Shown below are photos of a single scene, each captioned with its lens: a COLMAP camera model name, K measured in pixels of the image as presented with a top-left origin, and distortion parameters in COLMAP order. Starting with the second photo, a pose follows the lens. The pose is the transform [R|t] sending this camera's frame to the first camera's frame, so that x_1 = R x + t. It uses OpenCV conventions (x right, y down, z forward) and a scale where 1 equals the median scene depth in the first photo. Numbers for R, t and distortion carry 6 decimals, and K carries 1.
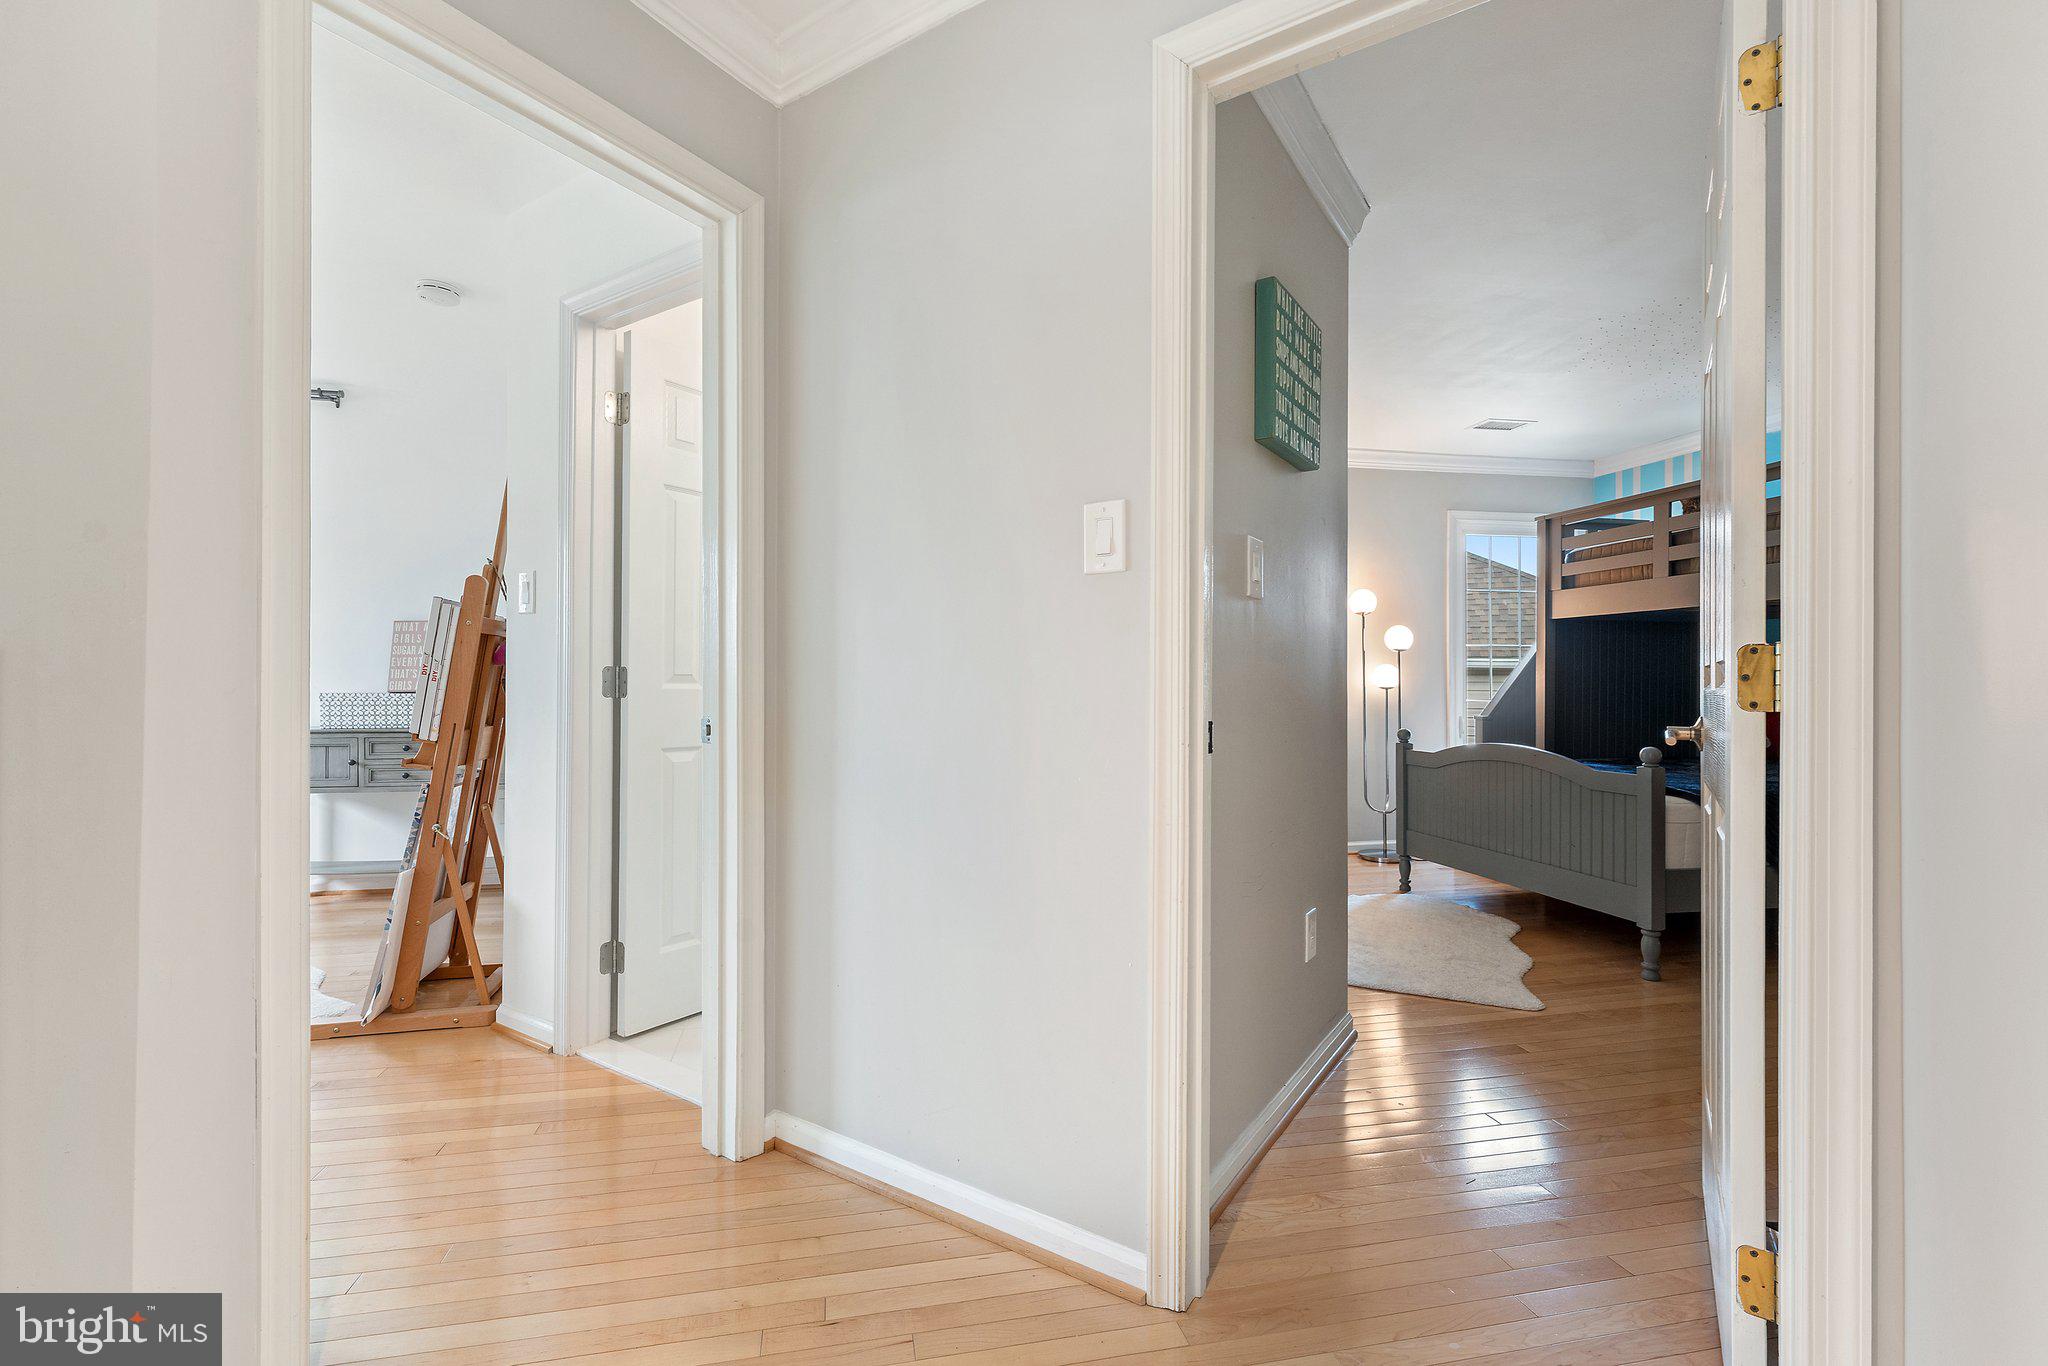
lens RADIAL K [[873.7, 0, 1017.6], [0, 873.7, 686.3], [0, 0, 1]] dist [0.000428, -0.000012]
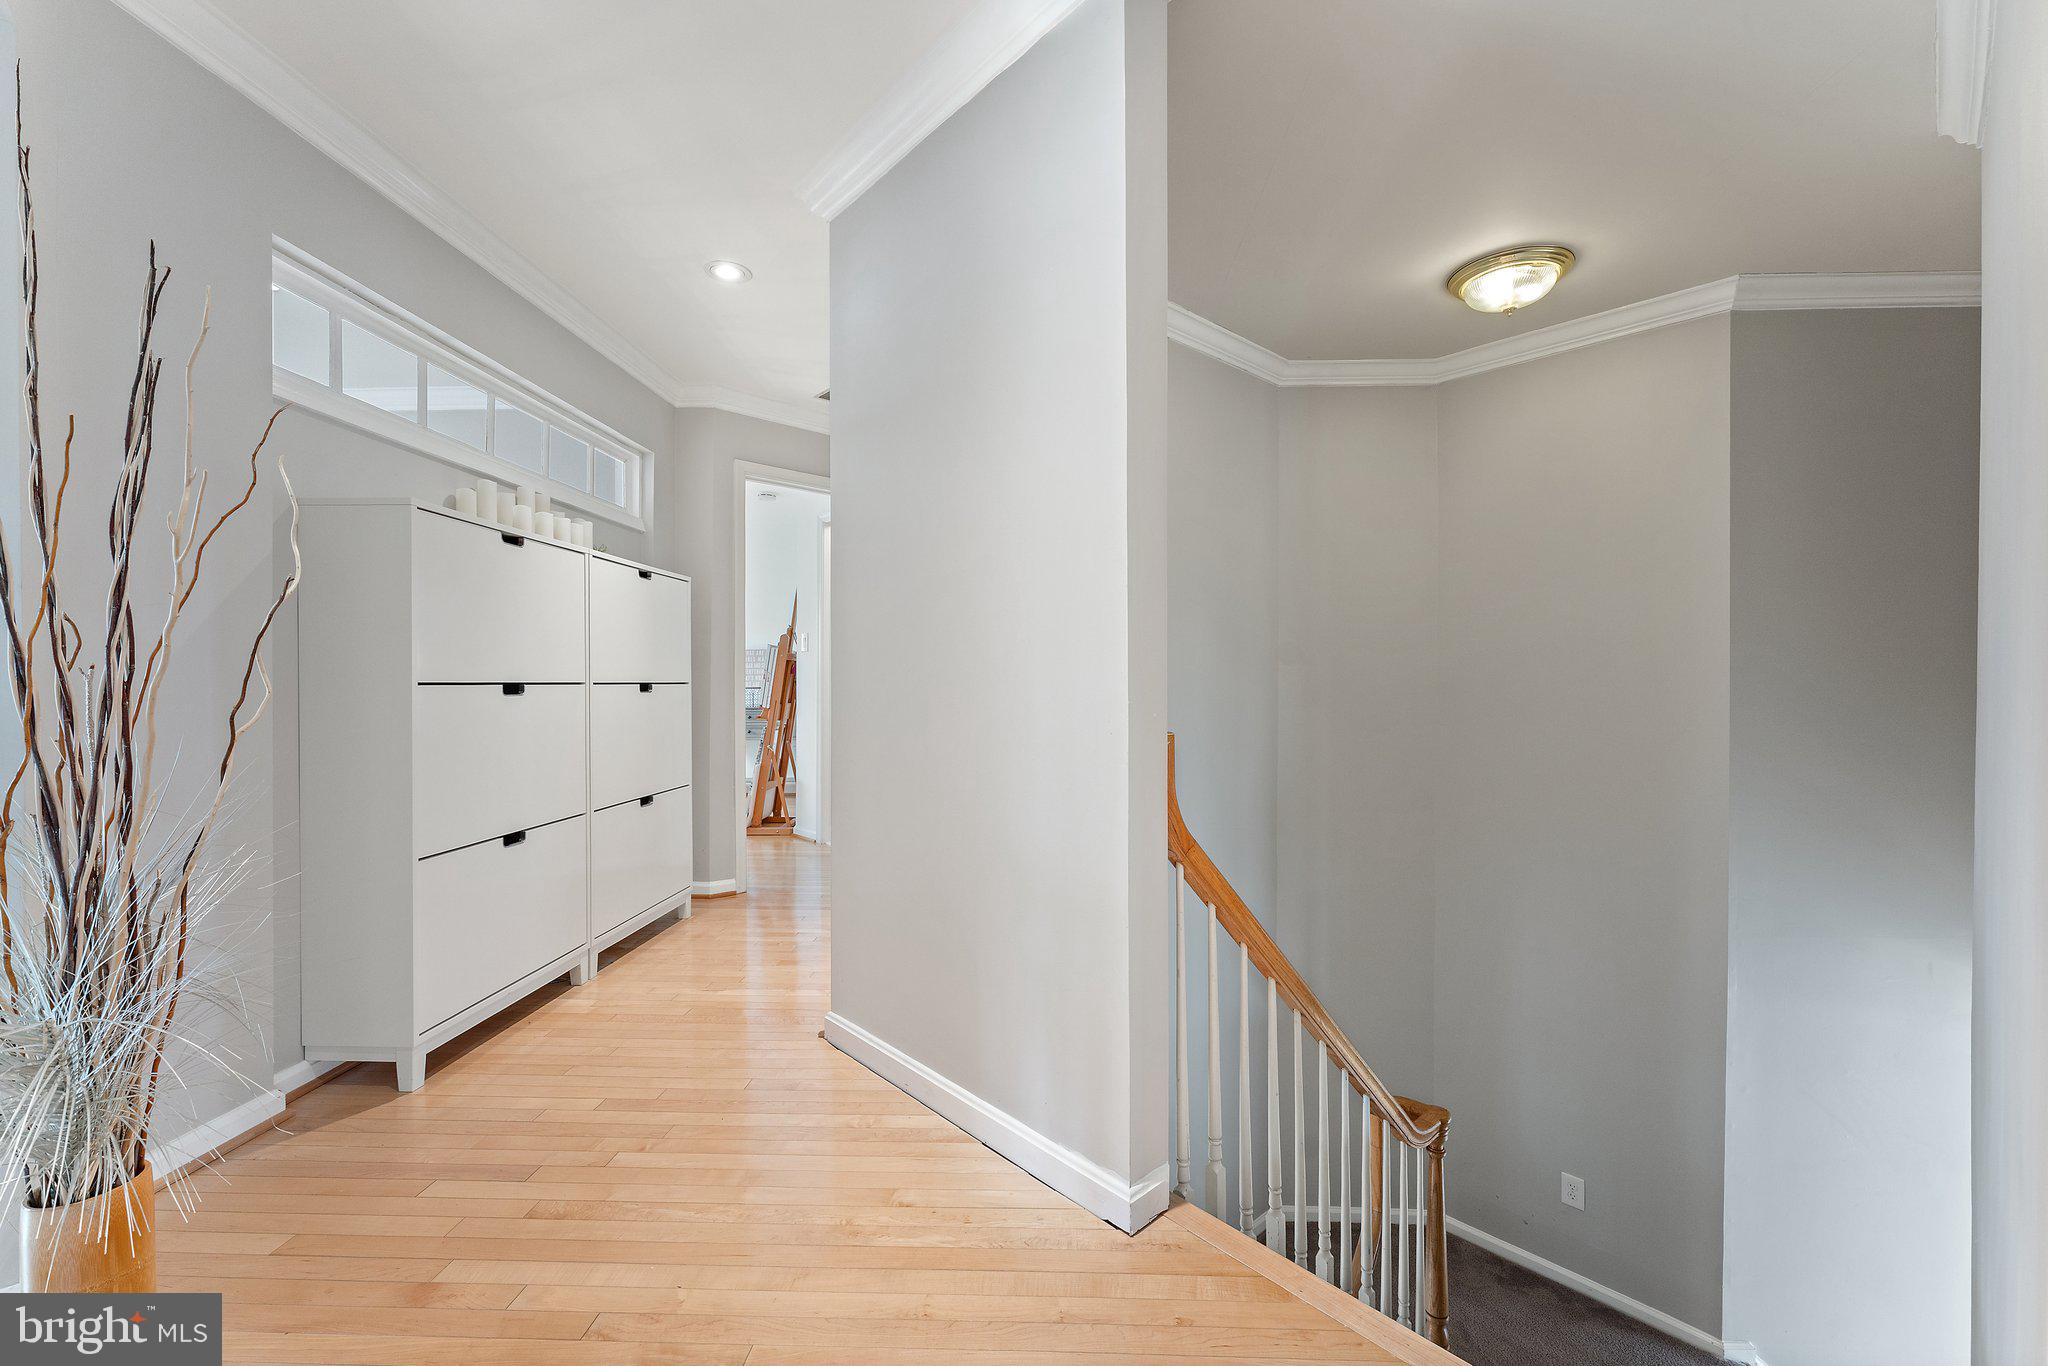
lens RADIAL K [[827.2, 0, 1032.1], [0, 827.2, 687.8], [0, 0, 1]] dist [0.003053, 0.000729]
pose [[0.968771, -0.006905, -0.247860, 0.492274], [0.006737, 0.999976, -0.001527, 0.017522], [0.247865, -0.000190, 0.968795, -0.849226]]
